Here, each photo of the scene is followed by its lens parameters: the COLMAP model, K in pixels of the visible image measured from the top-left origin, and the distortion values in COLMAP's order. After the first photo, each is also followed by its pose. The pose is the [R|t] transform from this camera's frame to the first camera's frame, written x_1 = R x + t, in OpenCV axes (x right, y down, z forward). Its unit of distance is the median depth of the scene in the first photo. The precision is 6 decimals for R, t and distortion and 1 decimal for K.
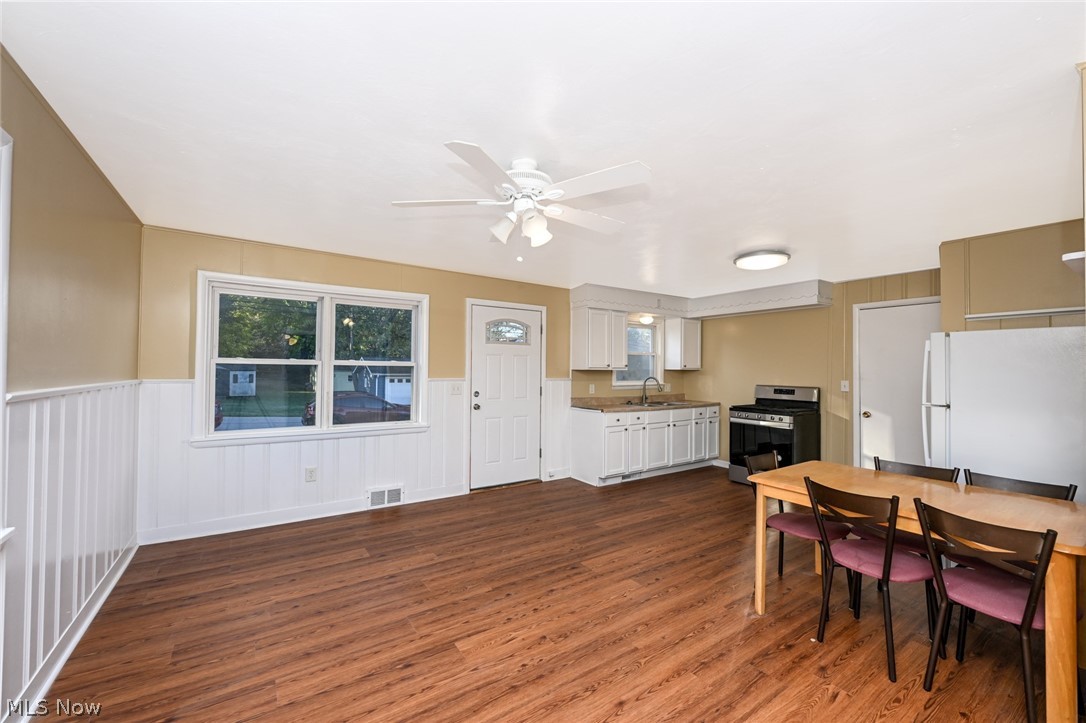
lens RADIAL K [[430.3, 0, 541.9], [0, 430.3, 363.6], [0, 0, 1]] dist [0.002262, 0.000241]
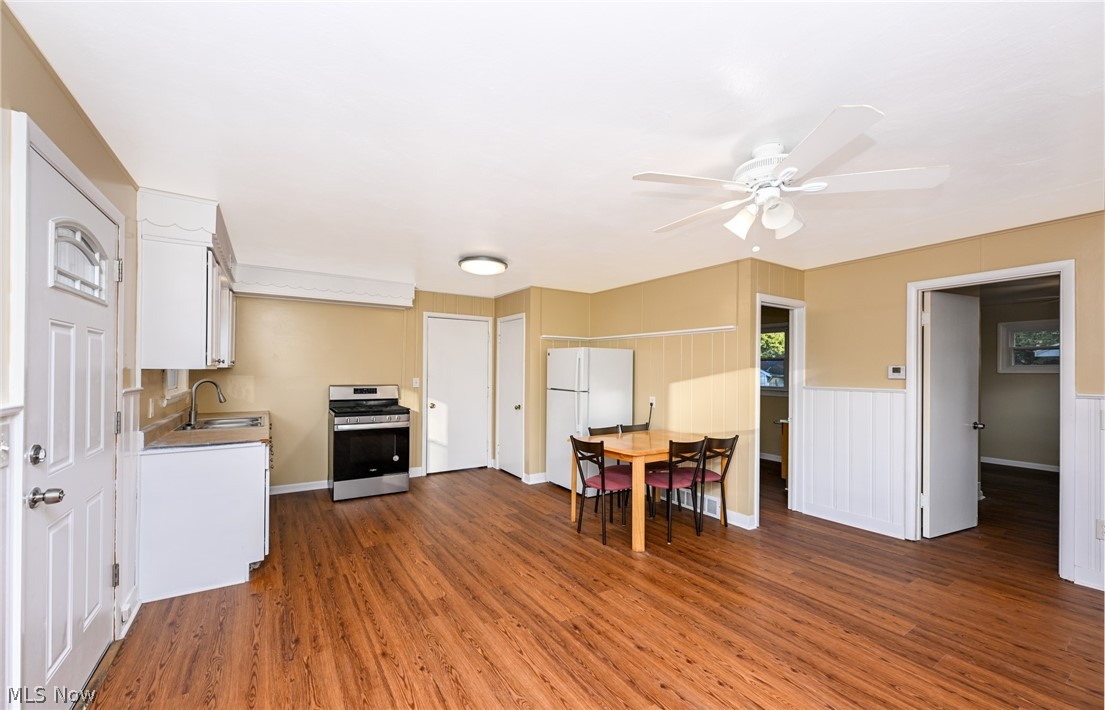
lens RADIAL K [[436.4, 0, 547.3], [0, 436.4, 370.3], [0, 0, 1]] dist [-0.000829, 0.000001]
pose [[0.026253, -0.006611, 0.999633, -0.687818], [-0.020260, 0.999769, 0.007144, 0.008984], [-0.999450, -0.020440, 0.026113, 1.013808]]
